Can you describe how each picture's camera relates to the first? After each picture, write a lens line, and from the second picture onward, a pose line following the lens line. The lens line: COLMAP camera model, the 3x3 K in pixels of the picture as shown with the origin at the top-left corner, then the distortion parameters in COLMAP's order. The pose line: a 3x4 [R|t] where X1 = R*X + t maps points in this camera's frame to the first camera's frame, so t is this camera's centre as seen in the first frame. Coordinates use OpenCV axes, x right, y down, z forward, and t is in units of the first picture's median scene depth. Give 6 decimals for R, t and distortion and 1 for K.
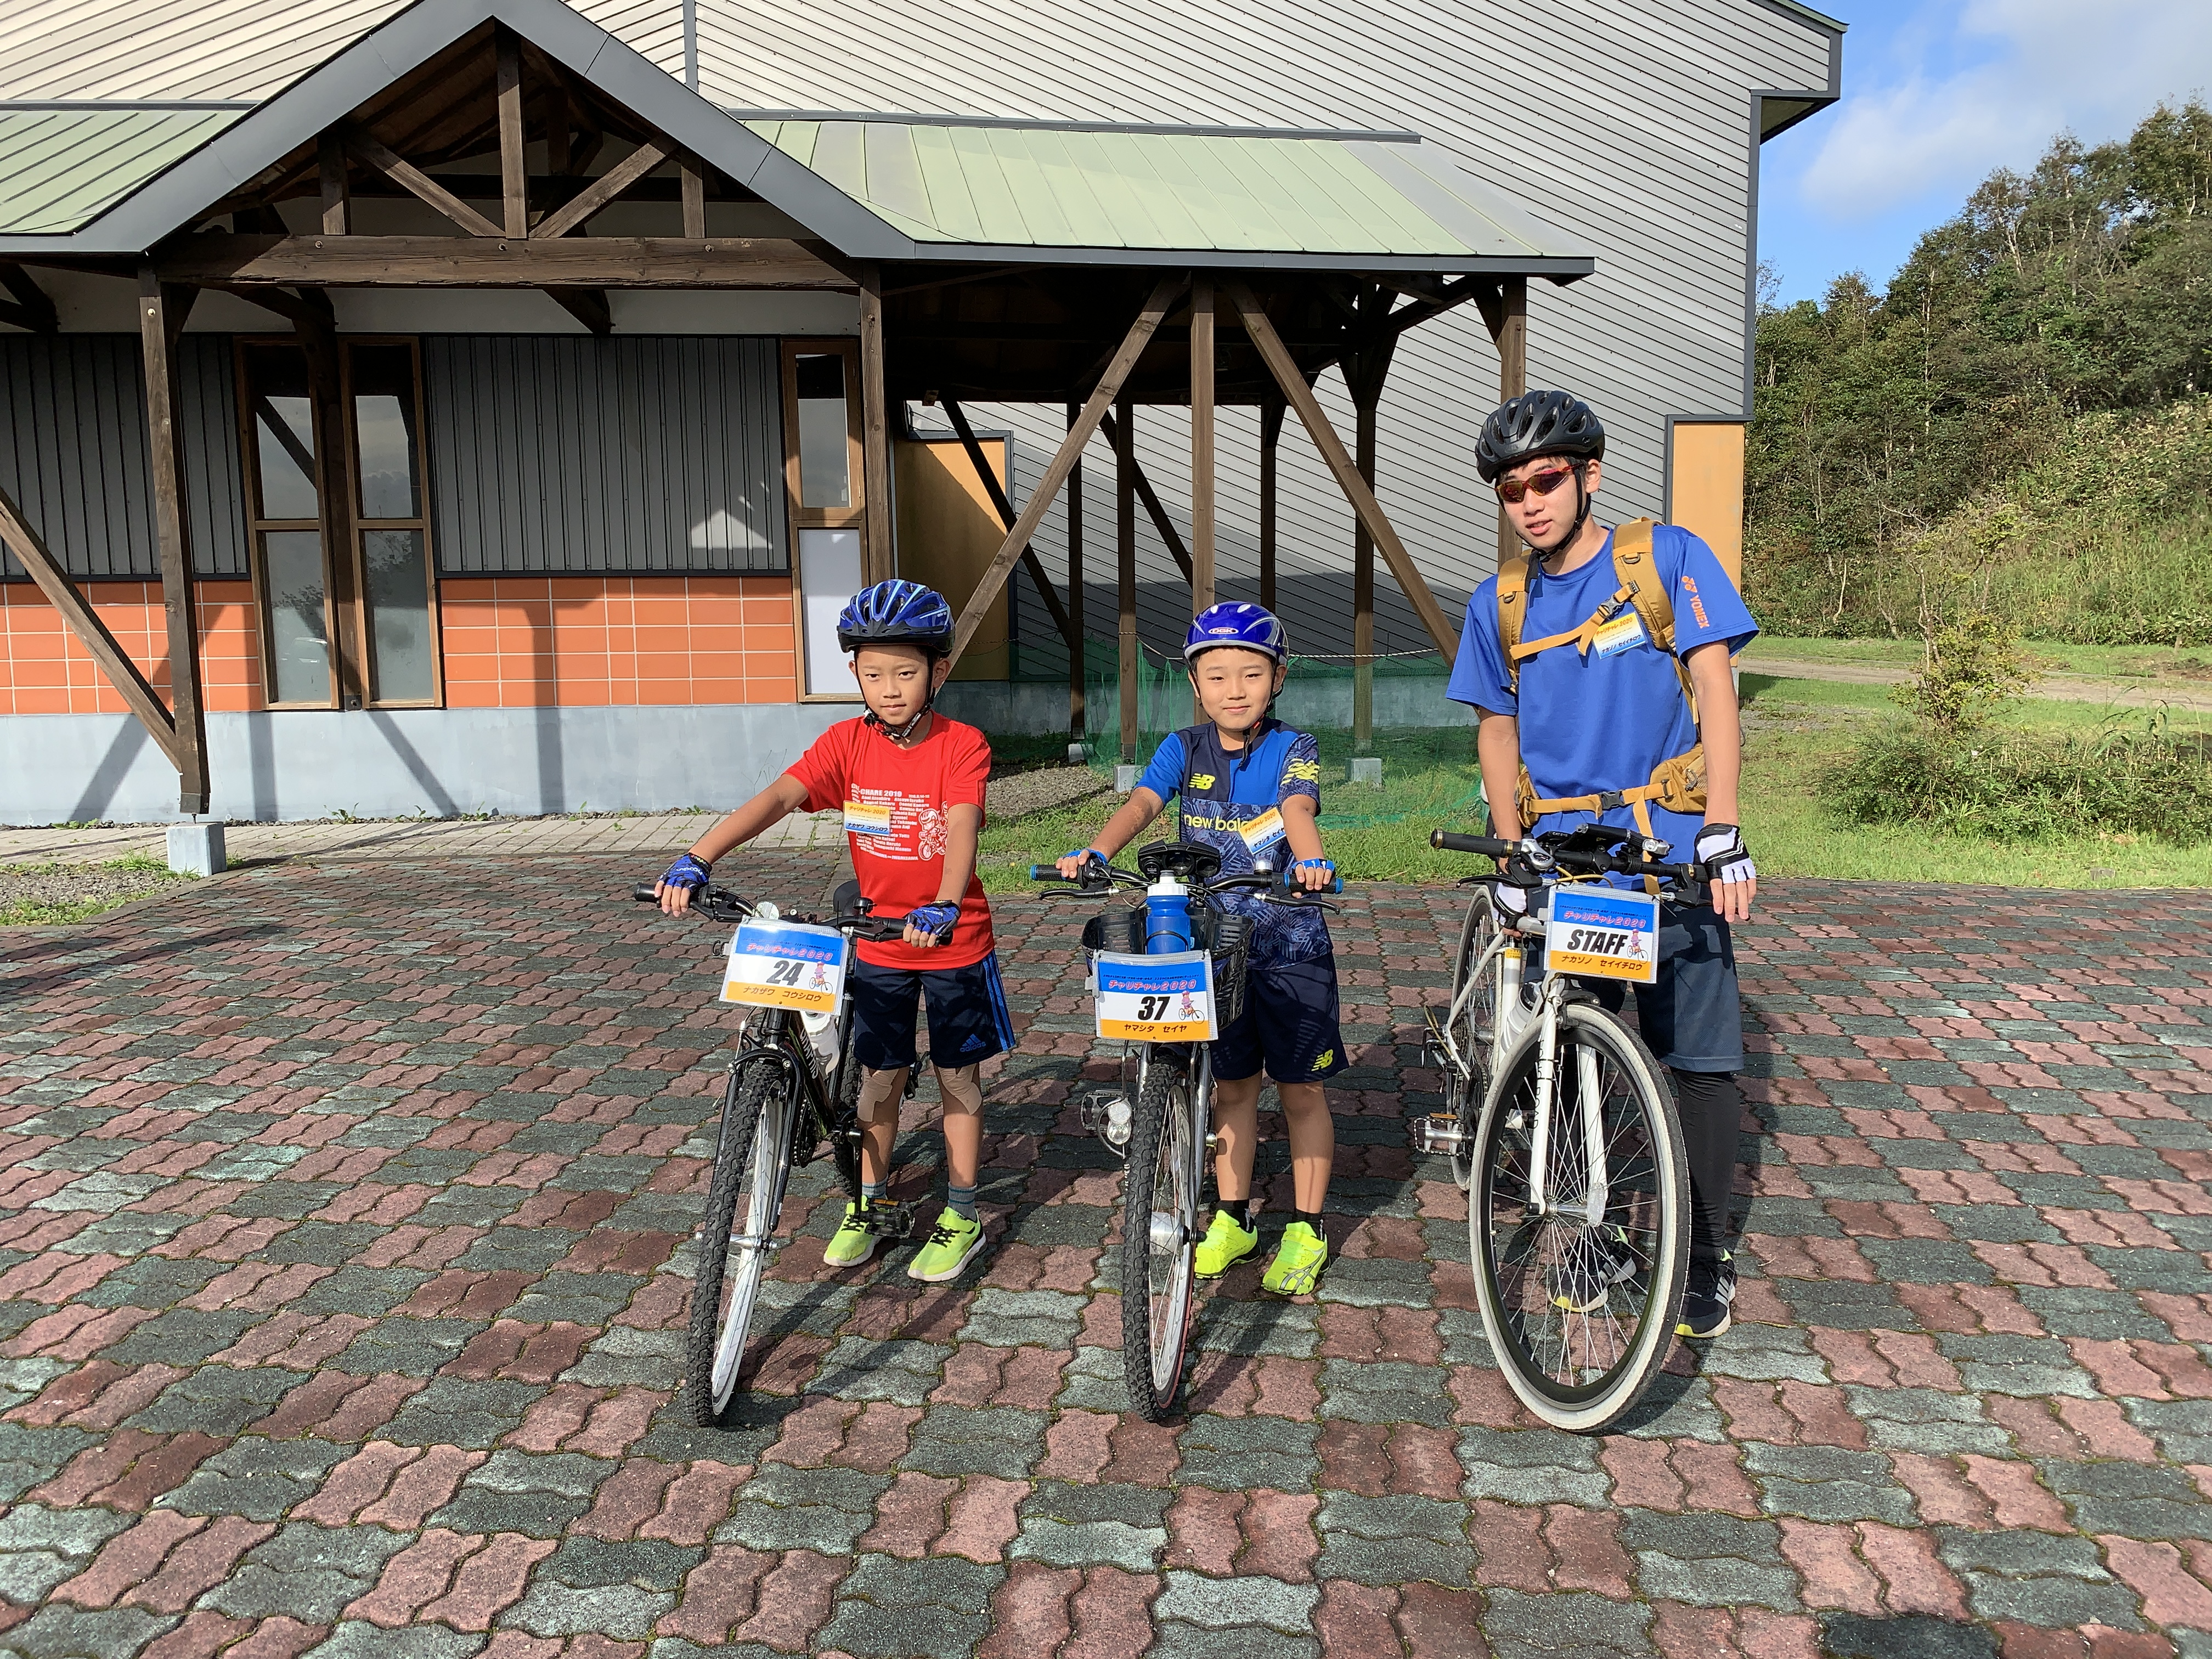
lens RADIAL K [[1674.8, 0, 1107.7], [0, 1674.8, 807.4], [0, 0, 1]] dist [0.003199, 0.004307]
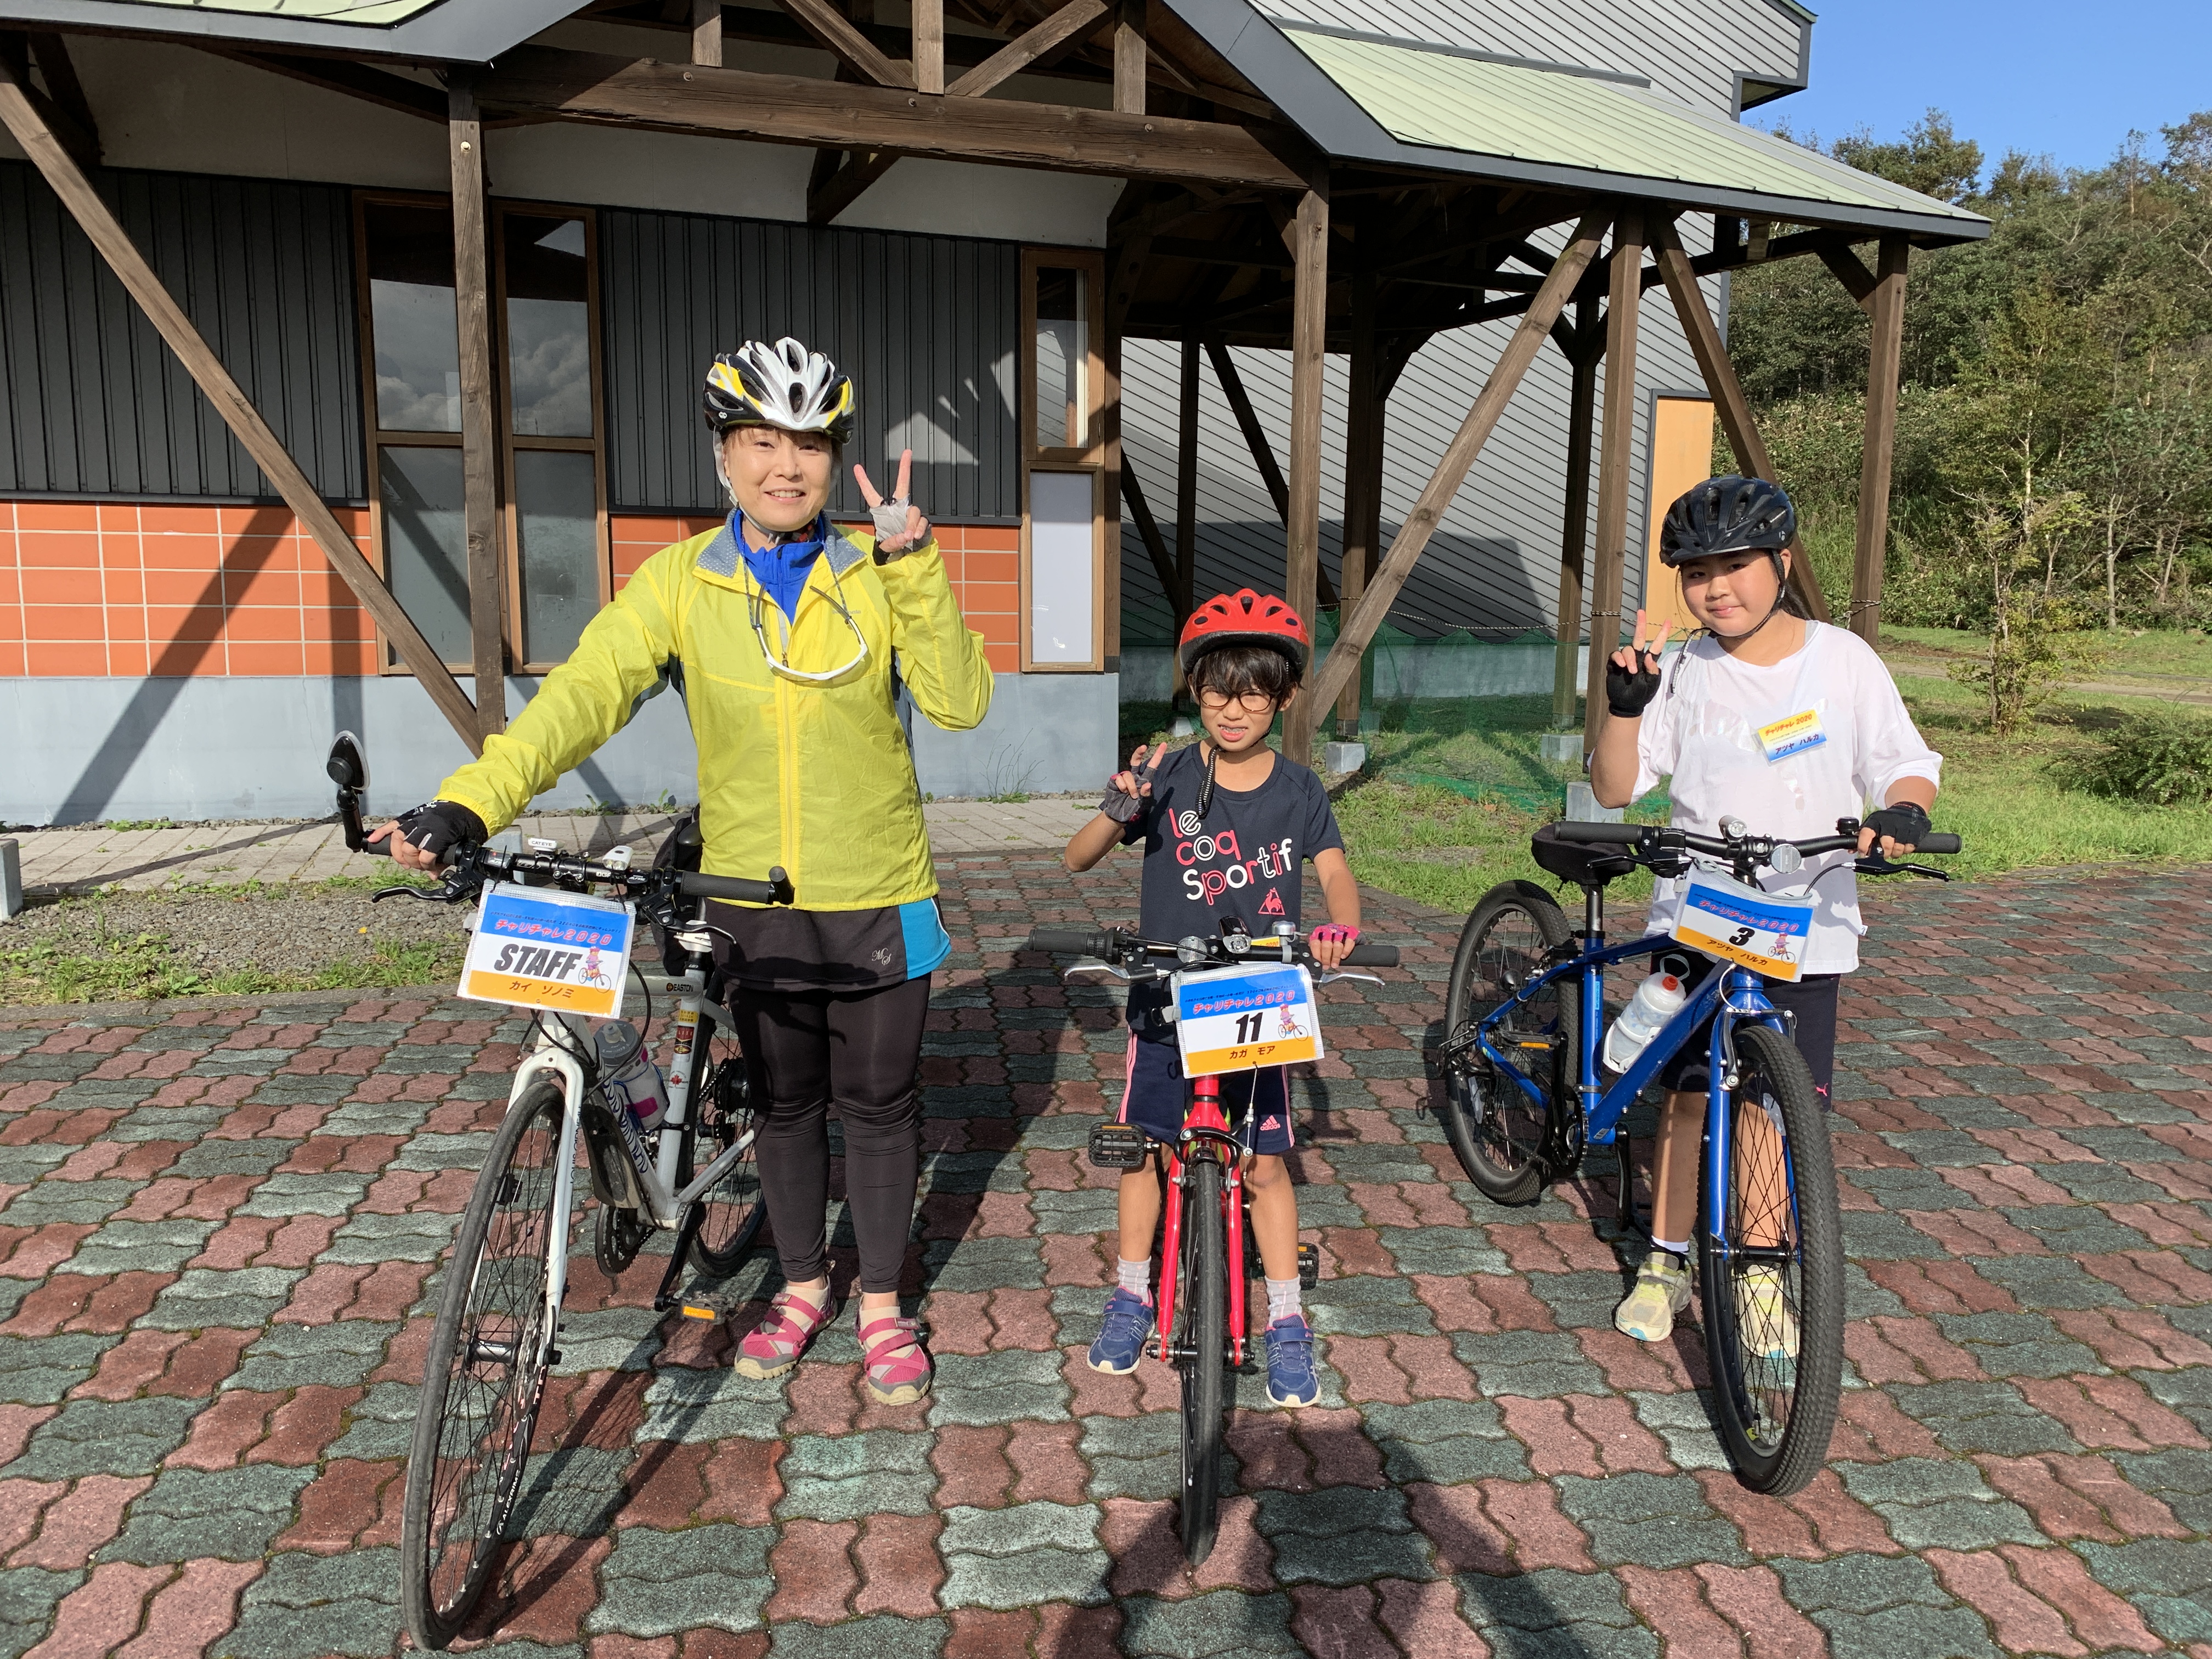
lens RADIAL K [[1678.0, 0, 1083.8], [0, 1678.0, 813.7], [0, 0, 1]] dist [0.002444, 0.003085]
pose [[0.969065, -0.009729, 0.246614, -0.455482], [0.002615, 0.999571, 0.029155, -0.017841], [-0.246792, -0.027608, 0.968675, 0.185516]]
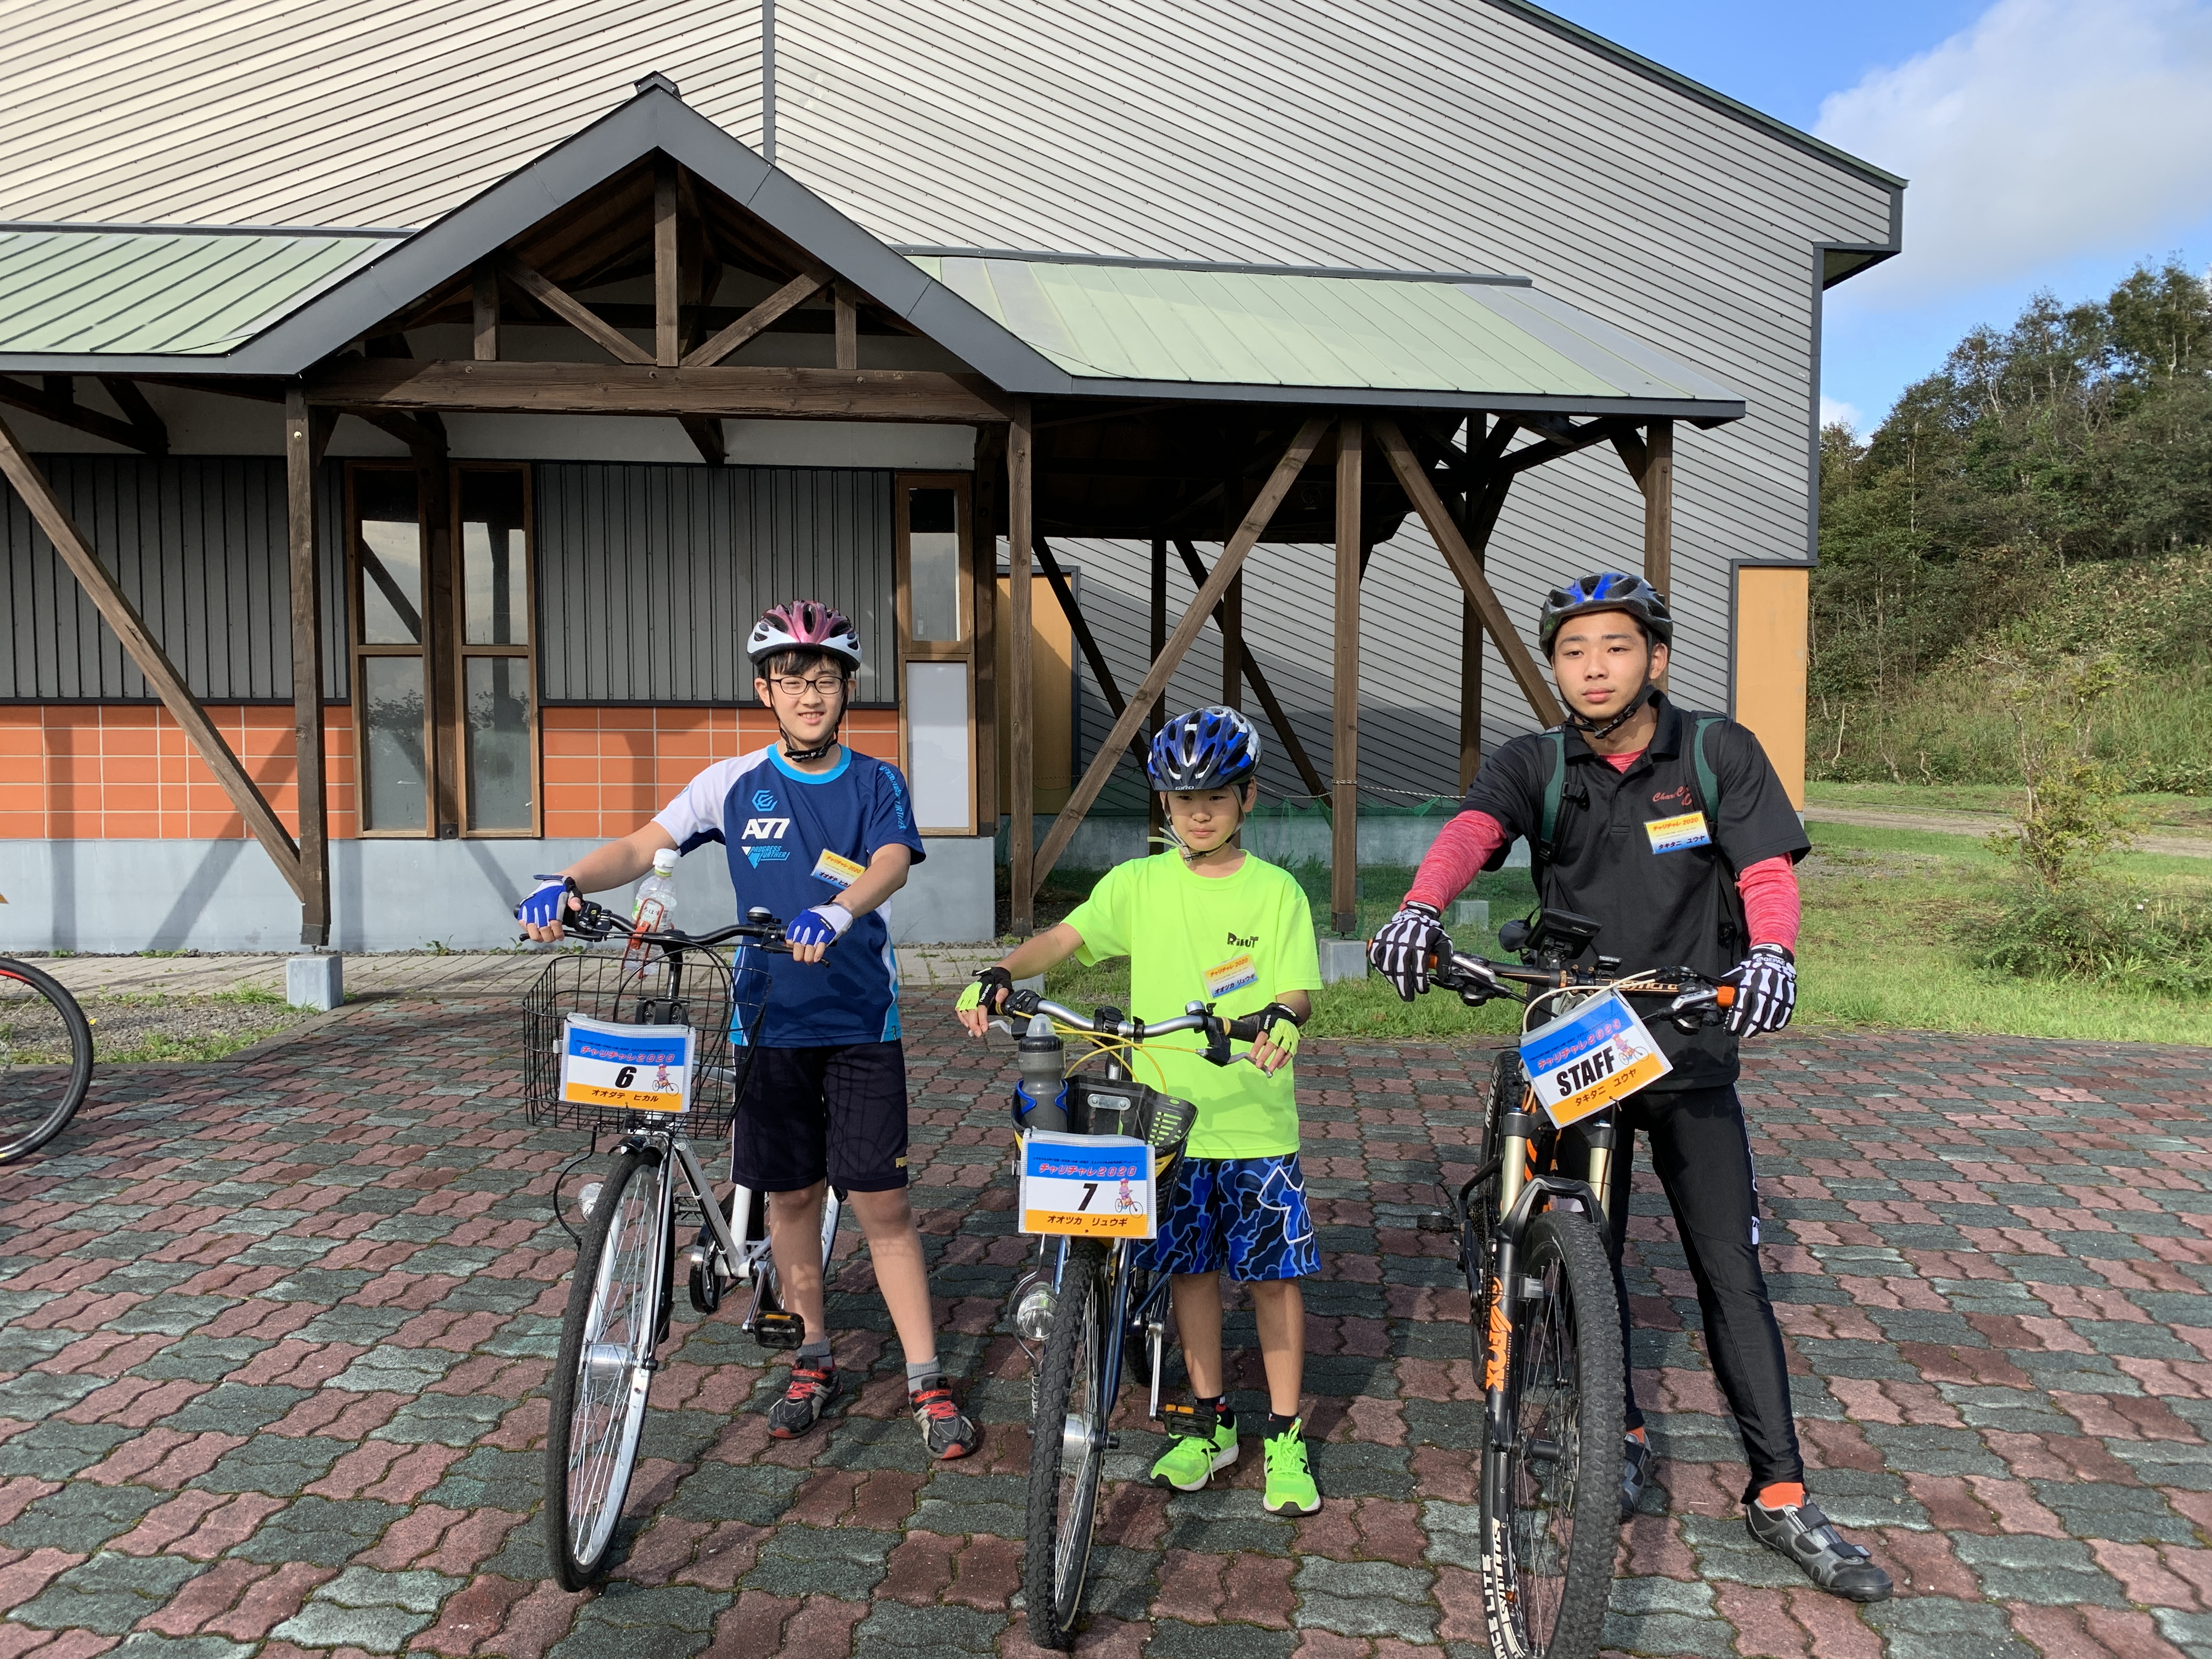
lens RADIAL K [[1673.3, 0, 1079.6], [0, 1673.3, 842.1], [0, 0, 1]] dist [0.009256, -0.006040]
pose [[0.999902, 0.013463, 0.003893, -0.103755], [-0.013214, 0.998223, -0.058111, -0.005184], [-0.004669, 0.058054, 0.998303, 0.027735]]
